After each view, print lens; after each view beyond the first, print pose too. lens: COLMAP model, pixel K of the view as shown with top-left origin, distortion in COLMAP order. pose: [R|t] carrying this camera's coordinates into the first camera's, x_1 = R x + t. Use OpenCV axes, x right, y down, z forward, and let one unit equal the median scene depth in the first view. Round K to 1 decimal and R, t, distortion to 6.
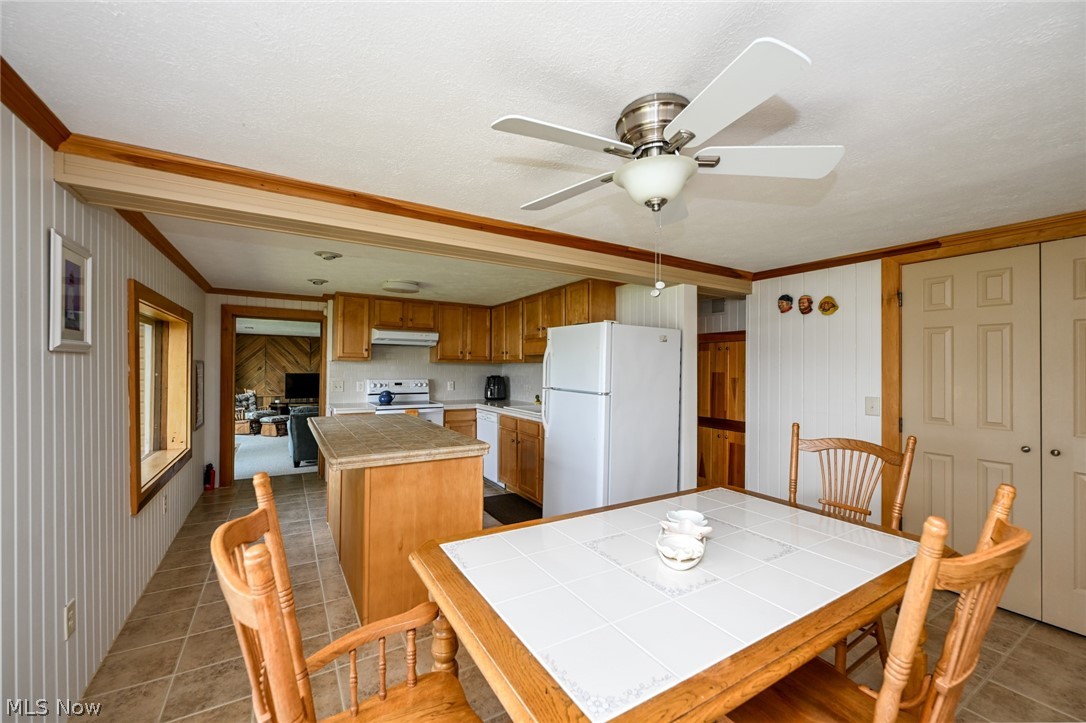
lens RADIAL K [[431.2, 0, 543.3], [0, 431.2, 364.0], [0, 0, 1]] dist [0.000005, -0.000120]
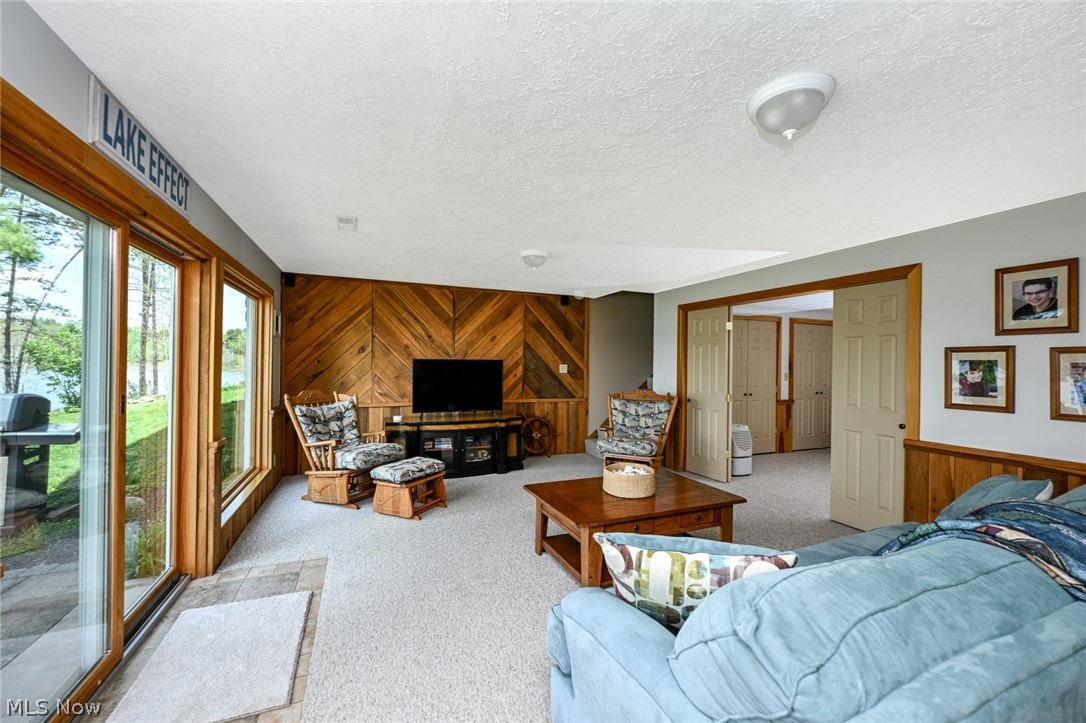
lens RADIAL K [[431.2, 0, 541.9], [0, 431.2, 361.7], [0, 0, 1]] dist [0.000005, -0.000120]
pose [[0.989539, -0.001578, -0.144259, -0.399867], [0.001868, 0.999997, 0.001873, 0.024560], [0.144256, -0.002123, 0.989538, 0.567359]]
